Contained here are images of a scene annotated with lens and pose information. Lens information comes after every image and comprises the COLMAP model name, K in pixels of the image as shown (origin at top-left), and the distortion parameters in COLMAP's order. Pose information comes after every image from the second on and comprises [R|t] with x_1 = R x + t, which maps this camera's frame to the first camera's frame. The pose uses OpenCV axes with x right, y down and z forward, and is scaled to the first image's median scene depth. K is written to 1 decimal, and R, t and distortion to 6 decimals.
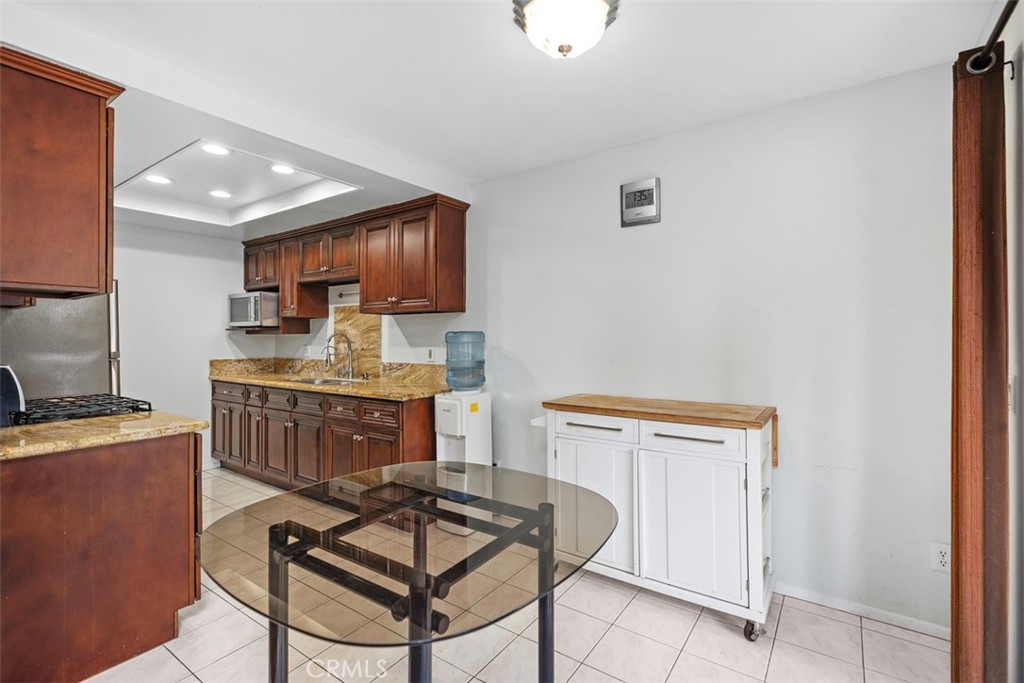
lens RADIAL K [[467.2, 0, 512.8], [0, 467.2, 338.8], [0, 0, 1]] dist [-0.000842, -0.000162]
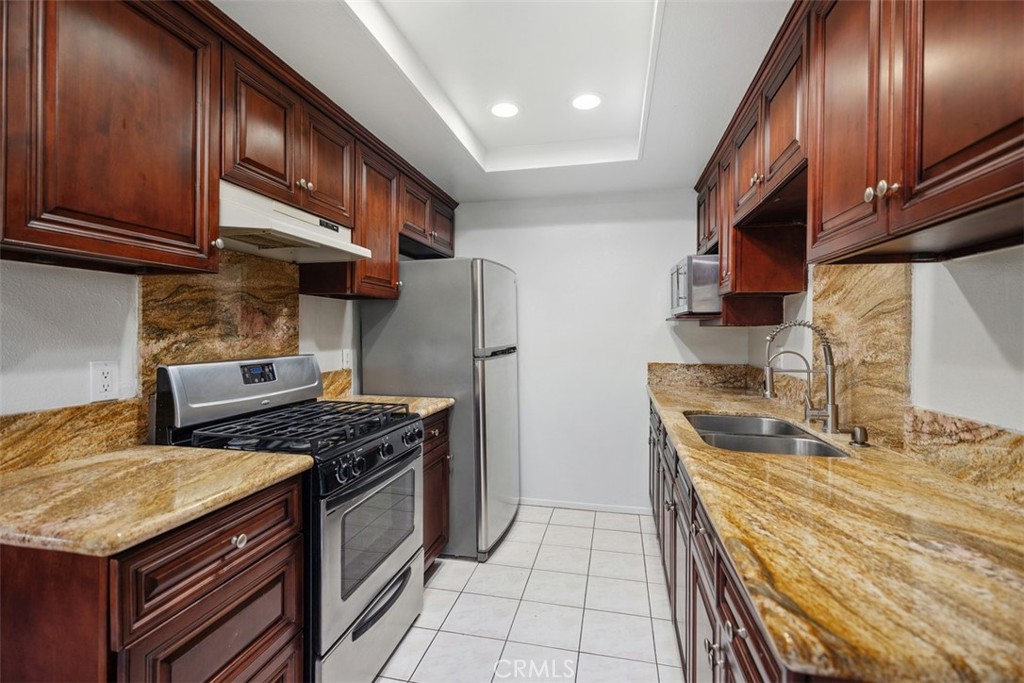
lens RADIAL K [[467.2, 0, 513.3], [0, 467.2, 338.2], [0, 0, 1]] dist [-0.000842, -0.000162]
pose [[0.384825, 0.016478, -0.922843, -0.077628], [-0.004972, 0.999863, 0.015780, -0.002767], [0.922976, -0.001484, 0.384854, 0.584956]]
